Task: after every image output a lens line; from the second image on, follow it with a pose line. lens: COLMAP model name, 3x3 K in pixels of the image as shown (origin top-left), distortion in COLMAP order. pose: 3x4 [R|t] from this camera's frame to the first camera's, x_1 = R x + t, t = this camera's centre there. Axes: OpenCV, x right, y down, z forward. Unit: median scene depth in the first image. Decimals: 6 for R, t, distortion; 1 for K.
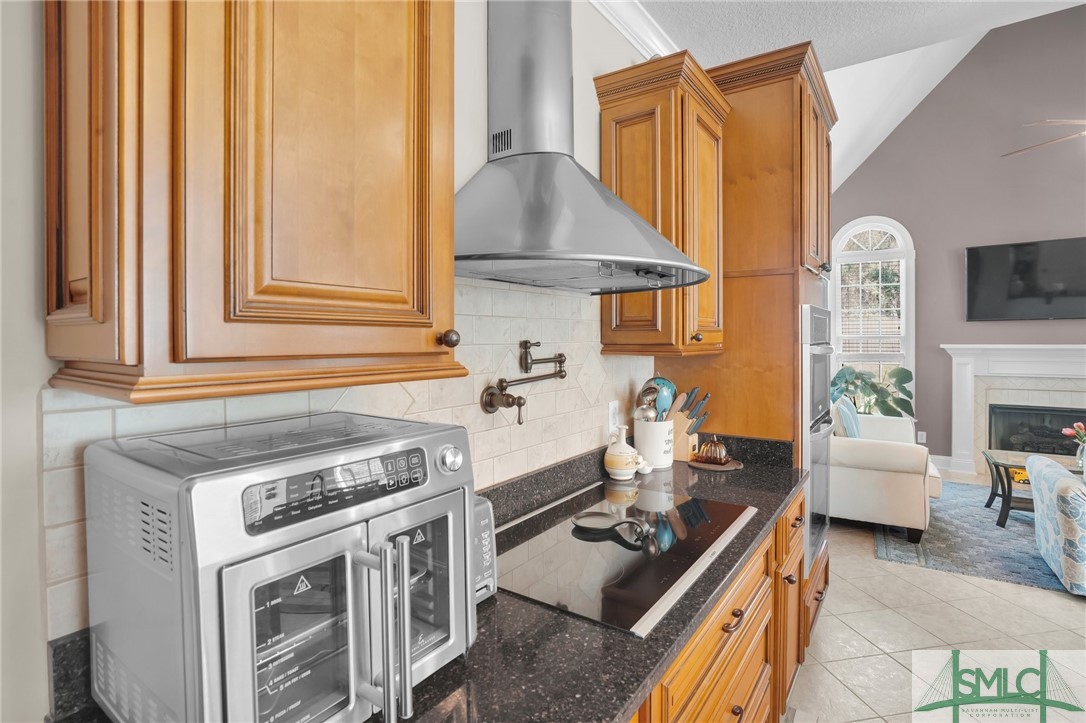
lens RADIAL K [[520.8, 0, 508.9], [0, 520.8, 345.8], [0, 0, 1]] dist [-0.044055, 0.016893]
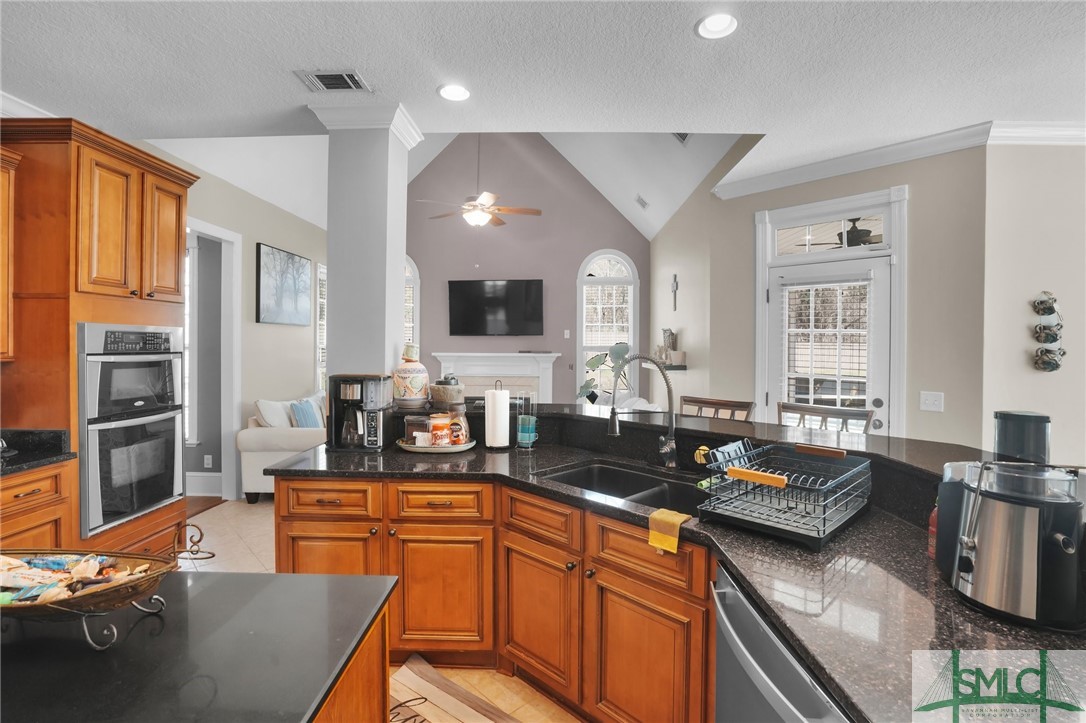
lens RADIAL K [[520.8, 0, 549.5], [0, 520.8, 350.1], [0, 0, 1]] dist [-0.044055, 0.016893]
pose [[0.821607, 0.005569, 0.570027, 0.896975], [-0.003799, 0.999984, -0.004293, -0.012924], [-0.570041, 0.001361, 0.821615, -0.779670]]
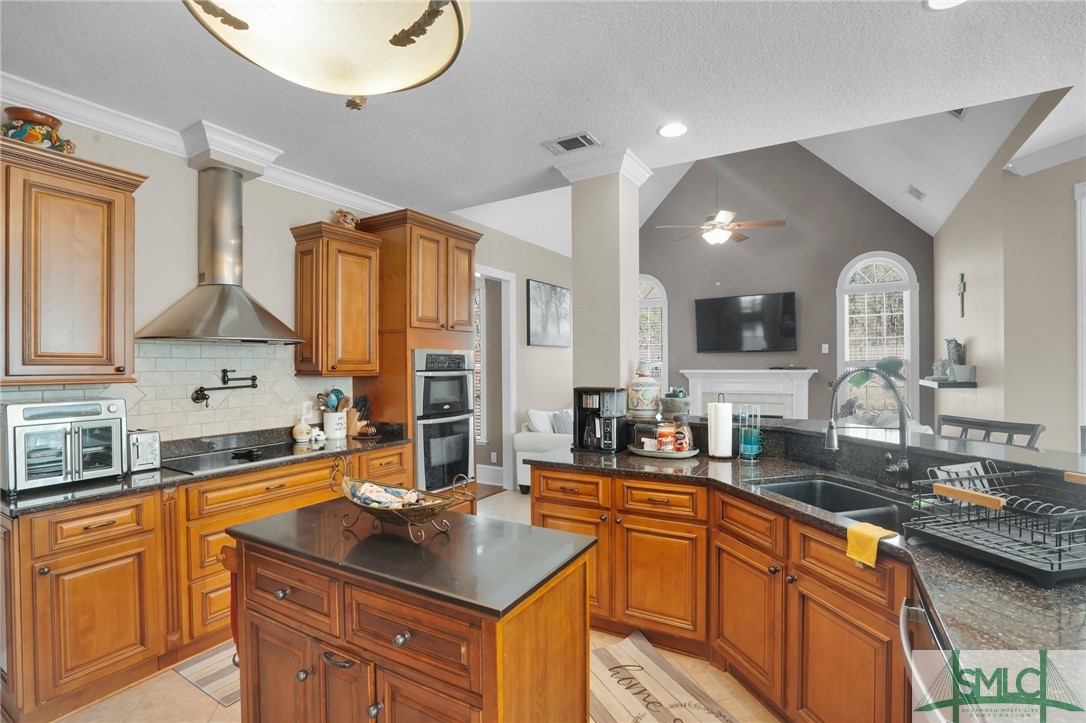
lens RADIAL K [[520.8, 0, 534.5], [0, 520.8, 367.0], [0, 0, 1]] dist [-0.044055, 0.016893]
pose [[0.996625, -0.001199, 0.082080, 0.943019], [0.001863, 0.999966, -0.008015, 0.000270], [-0.082067, 0.008141, 0.996594, -0.981303]]
